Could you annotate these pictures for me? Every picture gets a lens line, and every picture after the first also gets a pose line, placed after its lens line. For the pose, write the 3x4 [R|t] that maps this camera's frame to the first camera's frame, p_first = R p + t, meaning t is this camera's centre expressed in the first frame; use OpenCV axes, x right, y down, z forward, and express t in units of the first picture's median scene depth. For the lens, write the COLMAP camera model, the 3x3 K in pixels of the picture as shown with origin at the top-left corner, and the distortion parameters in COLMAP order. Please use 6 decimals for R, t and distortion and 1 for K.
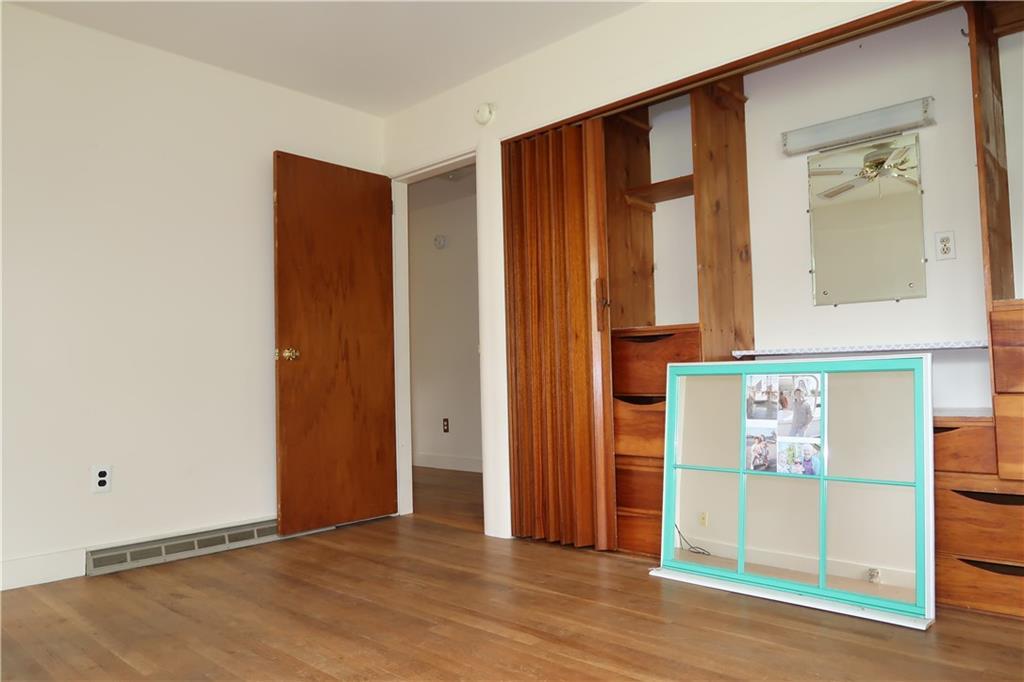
lens RADIAL K [[708.2, 0, 512.0], [0, 708.2, 341.0], [0, 0, 1]] dist [-0.004328, -0.001602]
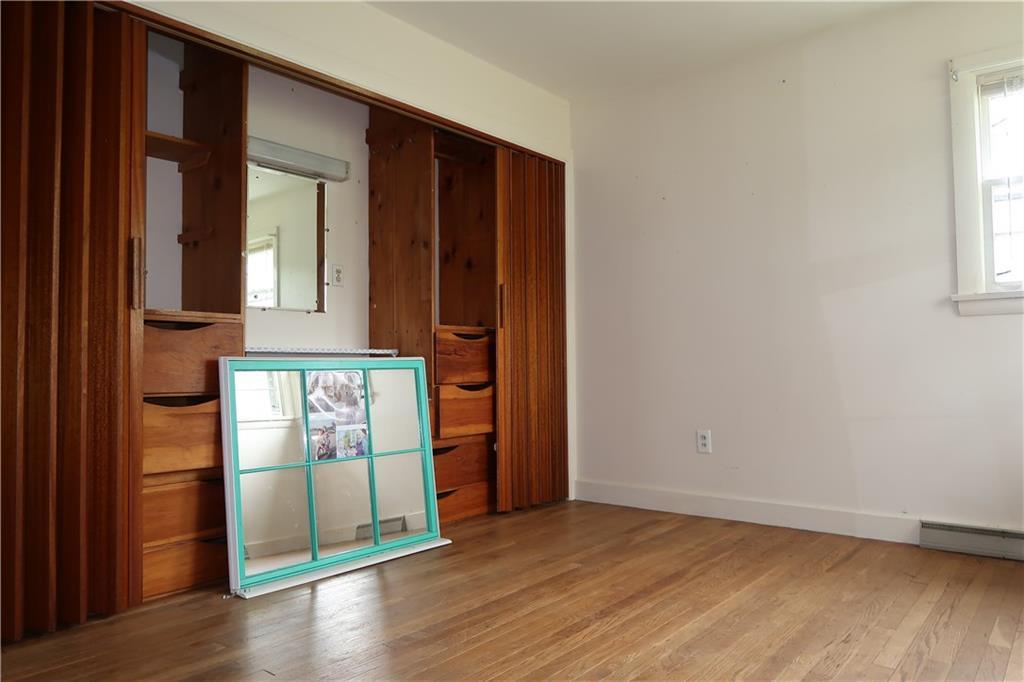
lens RADIAL K [[708.2, 0, 512.0], [0, 708.2, 341.0], [0, 0, 1]] dist [-0.004328, -0.001602]
pose [[-0.053911, 0.059057, 0.996798, -0.754320], [-0.042208, 0.997223, -0.061365, 0.057217], [-0.997653, -0.045381, -0.051268, 0.780941]]
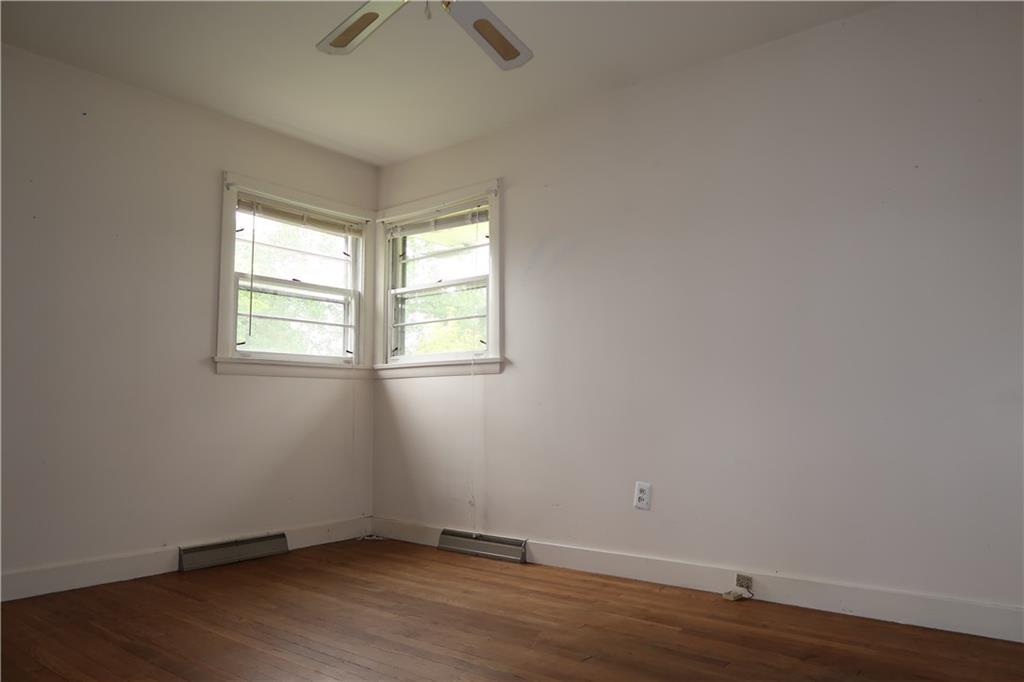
lens RADIAL K [[708.2, 0, 512.0], [0, 708.2, 341.0], [0, 0, 1]] dist [-0.004328, -0.001602]
pose [[-0.997458, 0.015499, -0.069557, -0.364419], [0.025859, 0.988254, -0.150614, 0.072892], [0.066405, -0.152030, -0.986143, 1.222716]]
